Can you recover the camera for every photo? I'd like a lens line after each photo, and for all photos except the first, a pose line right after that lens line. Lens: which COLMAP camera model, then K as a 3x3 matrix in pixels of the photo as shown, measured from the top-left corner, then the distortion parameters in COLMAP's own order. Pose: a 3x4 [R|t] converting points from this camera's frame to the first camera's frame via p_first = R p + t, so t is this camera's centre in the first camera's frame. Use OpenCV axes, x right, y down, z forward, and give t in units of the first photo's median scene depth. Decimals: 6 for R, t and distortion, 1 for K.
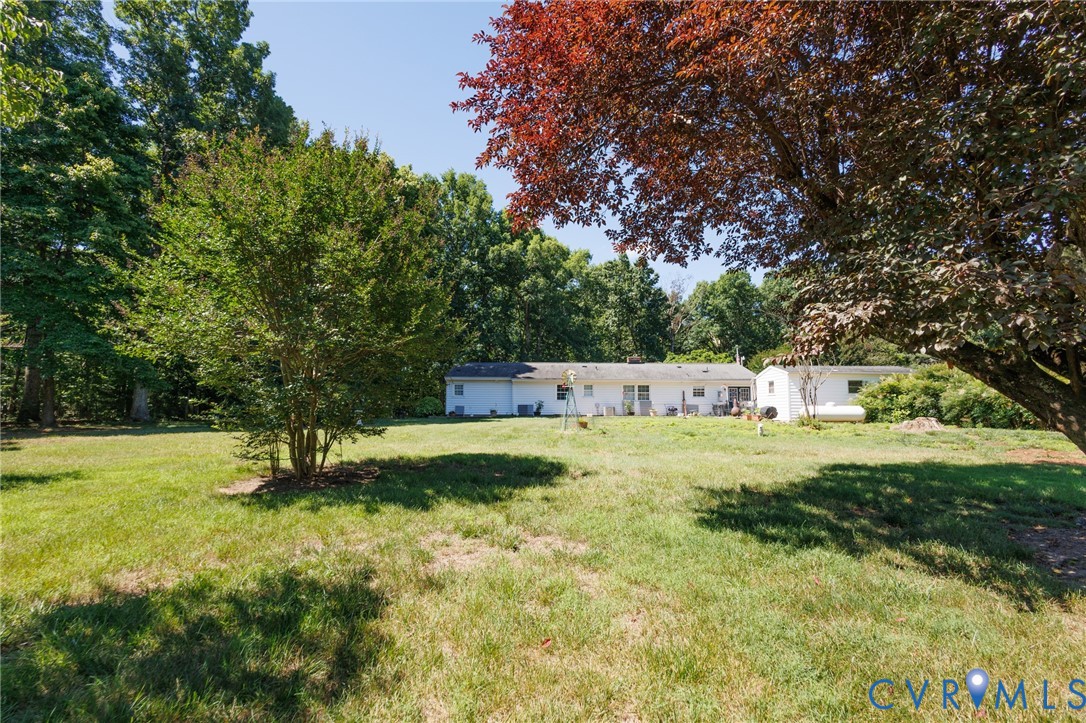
lens RADIAL K [[497.8, 0, 538.5], [0, 497.8, 361.8], [0, 0, 1]] dist [0.008078, -0.003837]
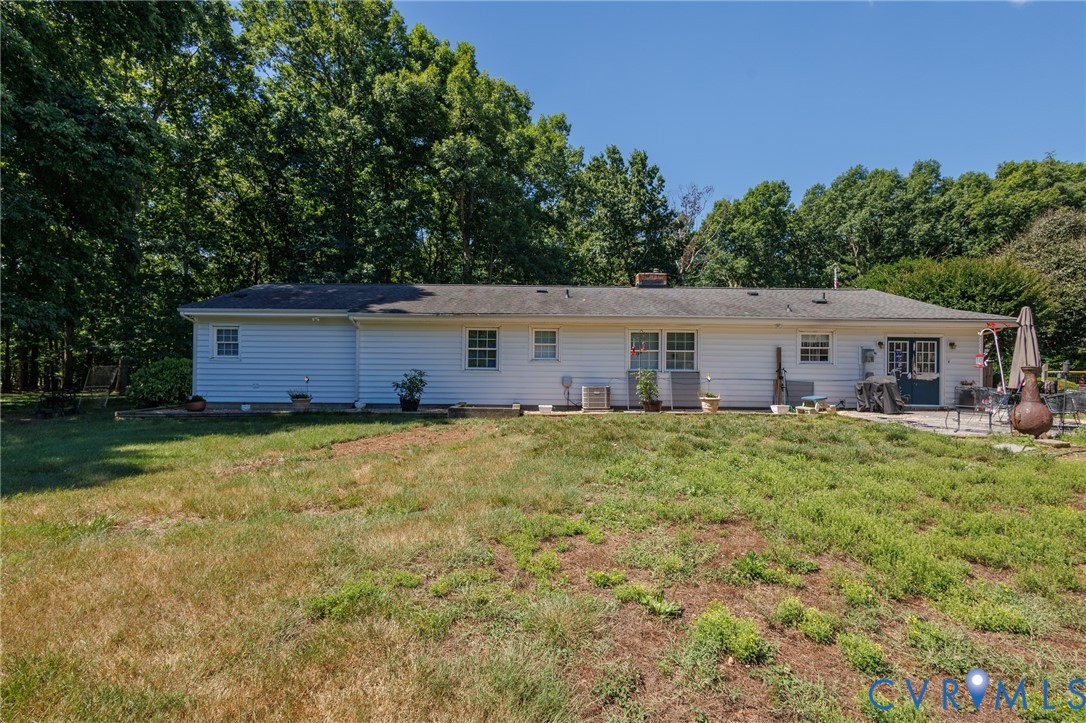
lens RADIAL K [[497.8, 0, 532.1], [0, 497.8, 361.5], [0, 0, 1]] dist [0.008078, -0.003837]
pose [[0.999765, 0.005882, 0.020858, 0.080689], [-0.007626, 0.996391, 0.084542, 0.036911], [-0.020286, -0.084681, 0.996202, 0.595074]]
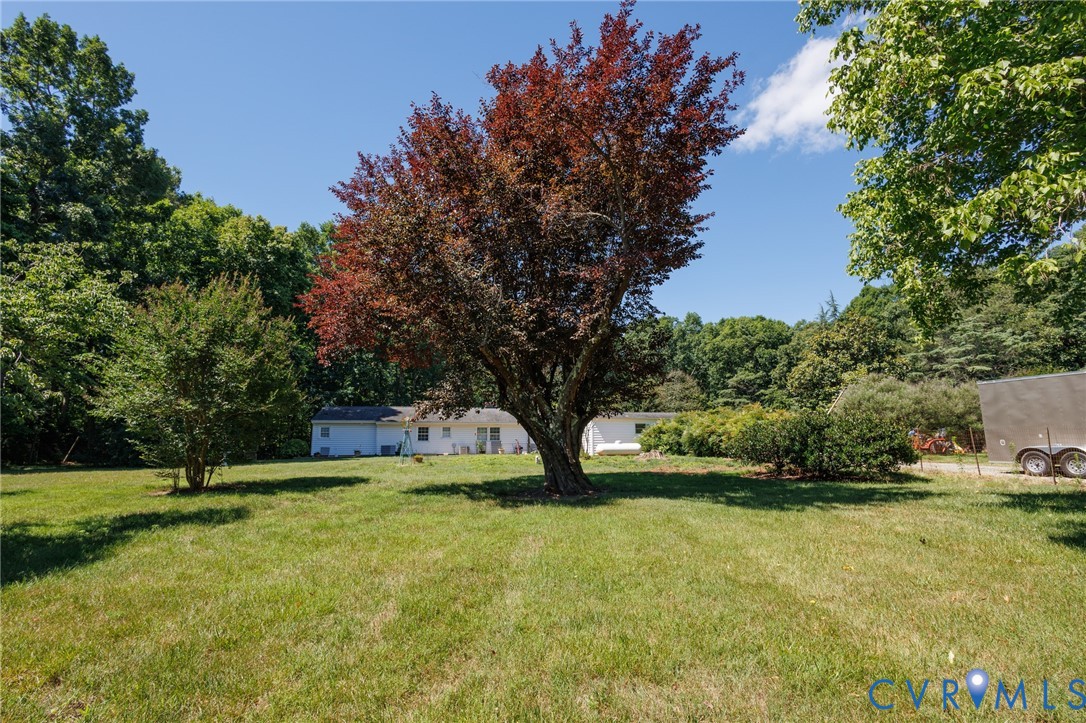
lens RADIAL K [[520.9, 0, 538.4], [0, 520.9, 361.3], [0, 0, 1]] dist [0.014474, -0.002524]
pose [[0.979488, 0.022904, 0.200197, 0.063688], [-0.007683, 0.997042, -0.076479, -0.014307], [-0.201356, 0.073373, 0.976766, -0.215752]]
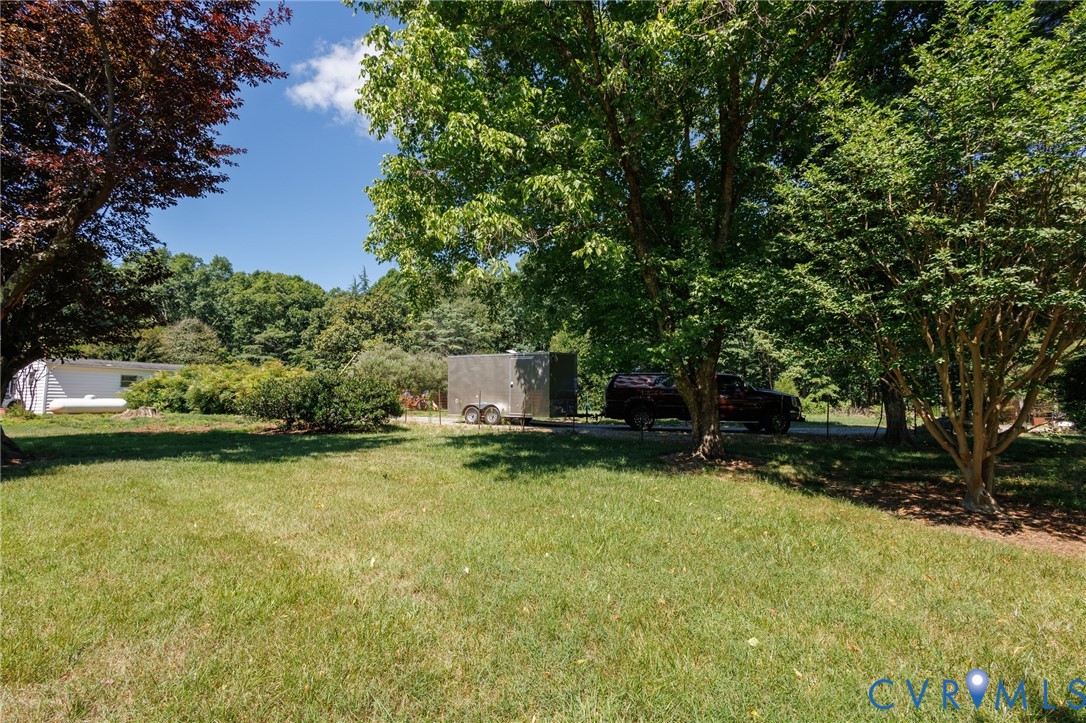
lens RADIAL K [[497.8, 0, 547.1], [0, 497.8, 364.2], [0, 0, 1]] dist [0.008078, -0.003837]
pose [[0.469655, 0.068186, 0.880213, 0.074962], [-0.076851, 0.996386, -0.036180, -0.012273], [-0.879499, -0.050653, 0.473198, -0.221641]]
